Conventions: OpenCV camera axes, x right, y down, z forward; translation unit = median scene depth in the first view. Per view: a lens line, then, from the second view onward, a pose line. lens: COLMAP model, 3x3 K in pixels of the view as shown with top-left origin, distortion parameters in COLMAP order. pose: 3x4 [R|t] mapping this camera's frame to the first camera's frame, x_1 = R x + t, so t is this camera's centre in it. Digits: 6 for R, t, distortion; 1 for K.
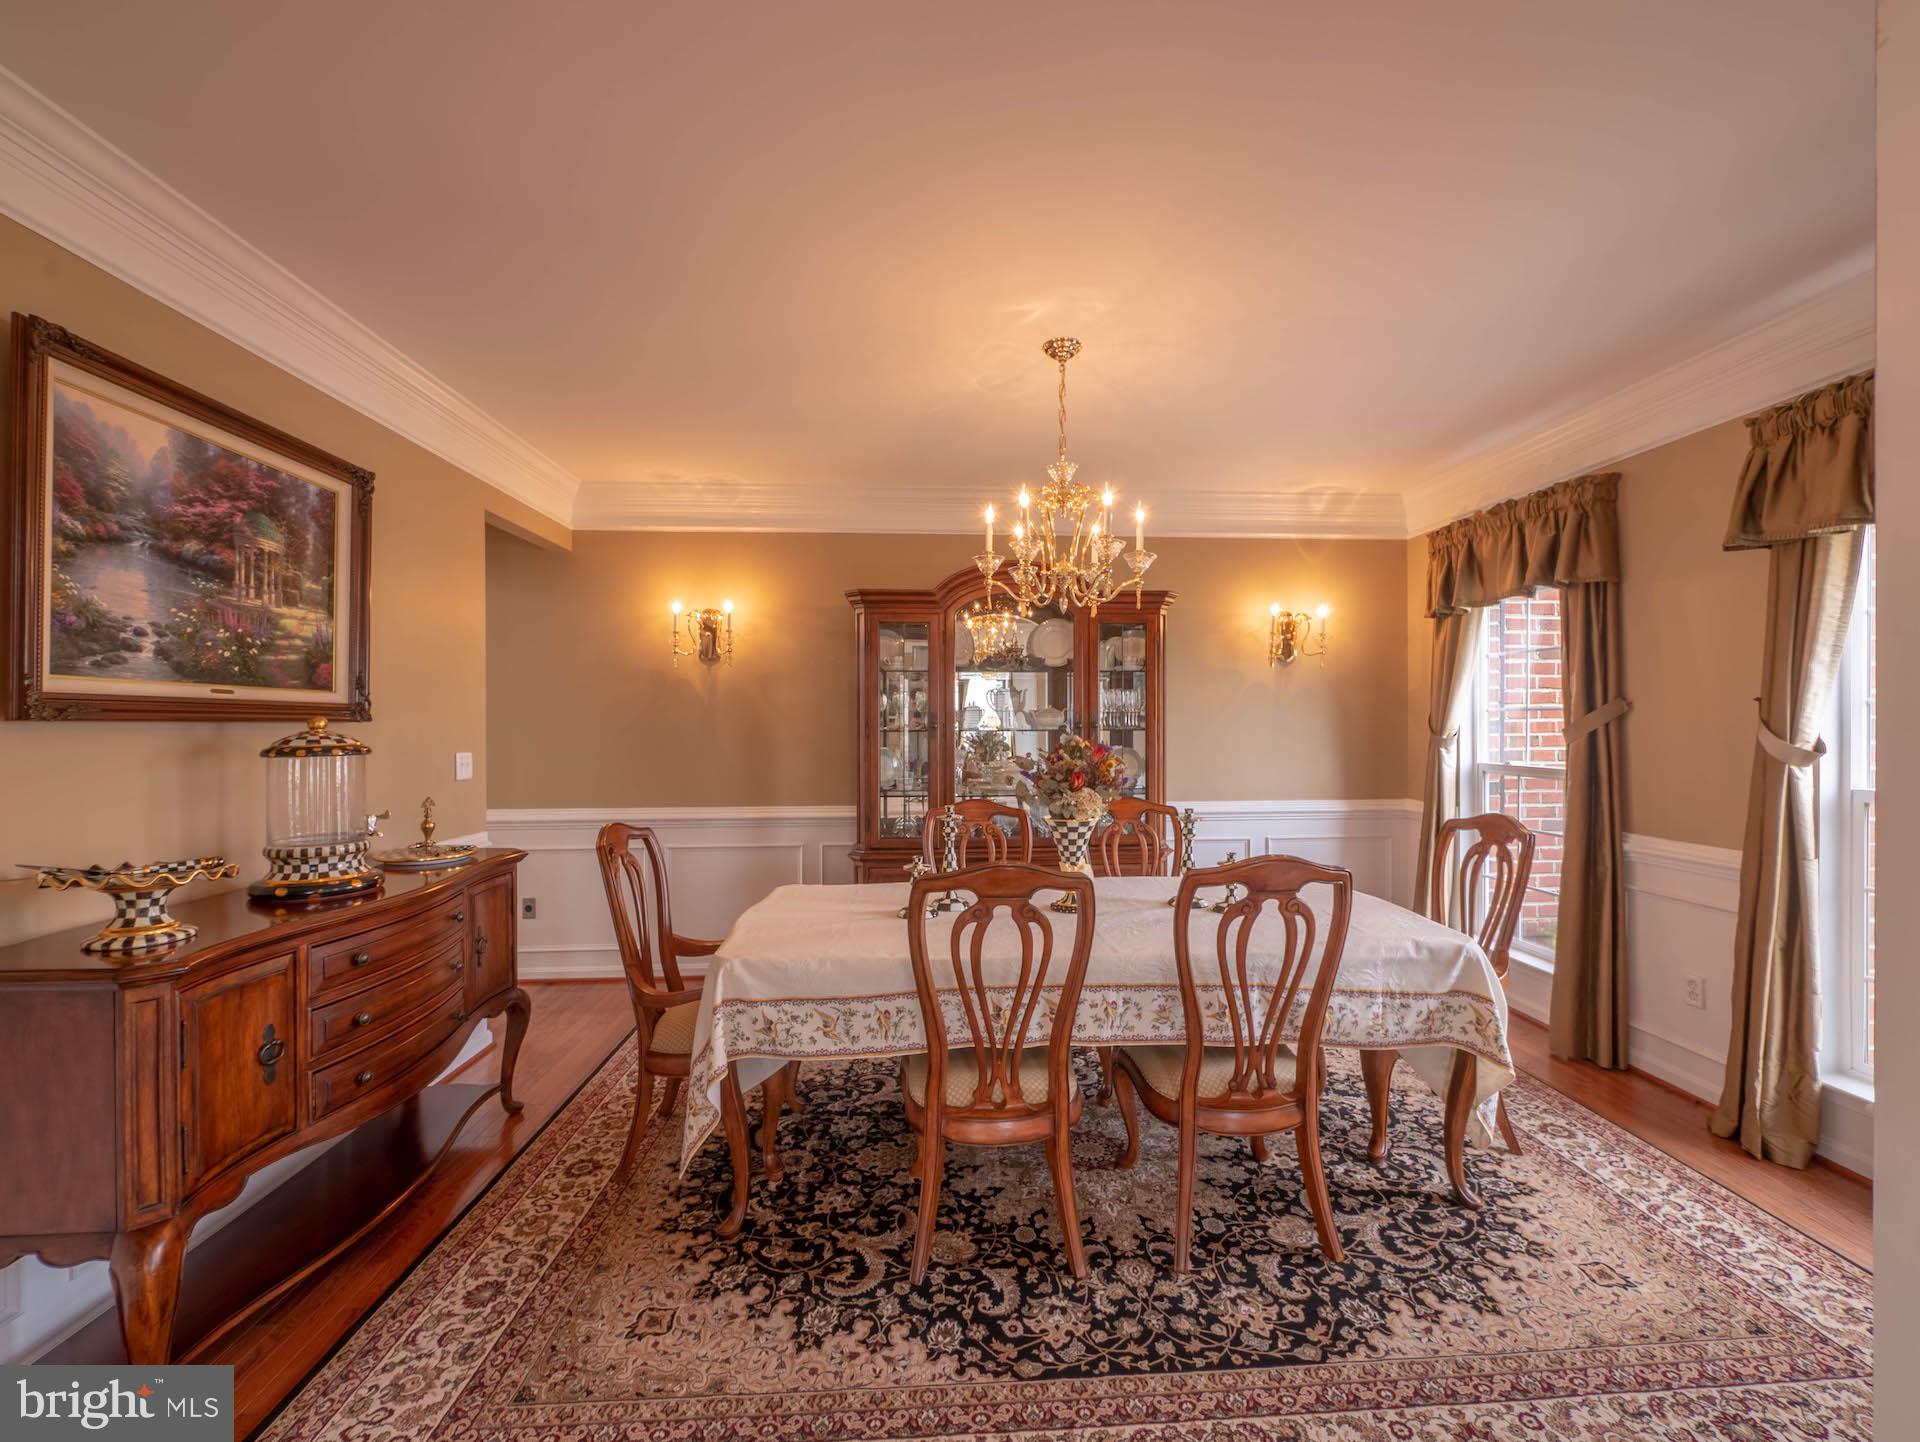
lens RADIAL K [[810.9, 0, 966.5], [0, 810.9, 728.8], [0, 0, 1]] dist [-0.005704, 0.000140]
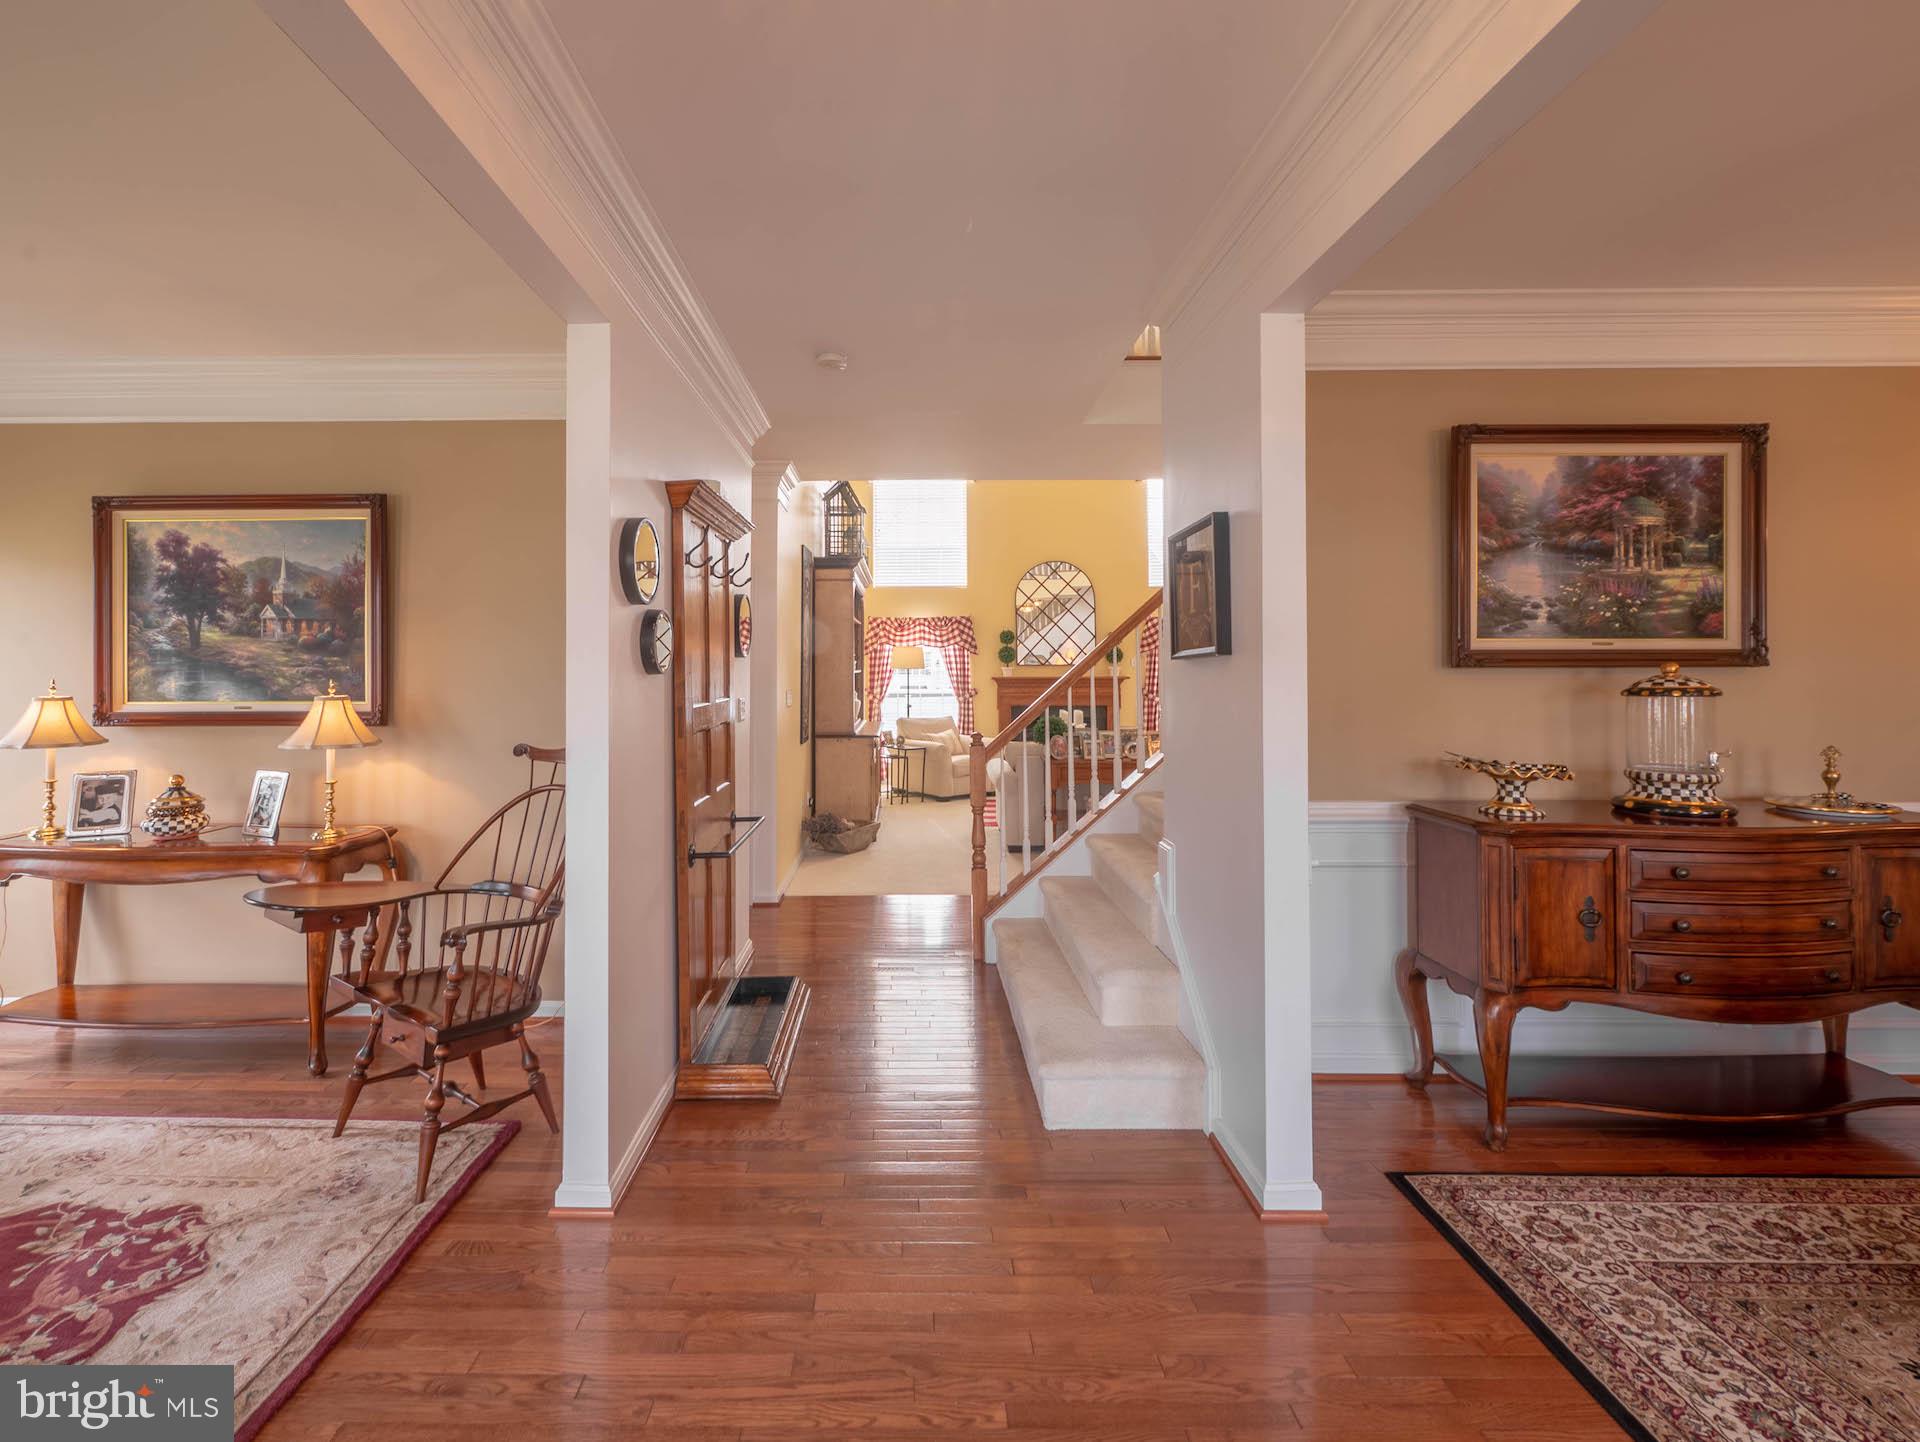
lens RADIAL K [[810.9, 0, 905.3], [0, 810.9, 663.4], [0, 0, 1]] dist [-0.005704, 0.000140]
pose [[-0.068506, -0.005474, -0.997636, 0.456422], [-0.002859, 0.999982, -0.005290, -0.005048], [0.997647, 0.002489, -0.068521, -0.025589]]
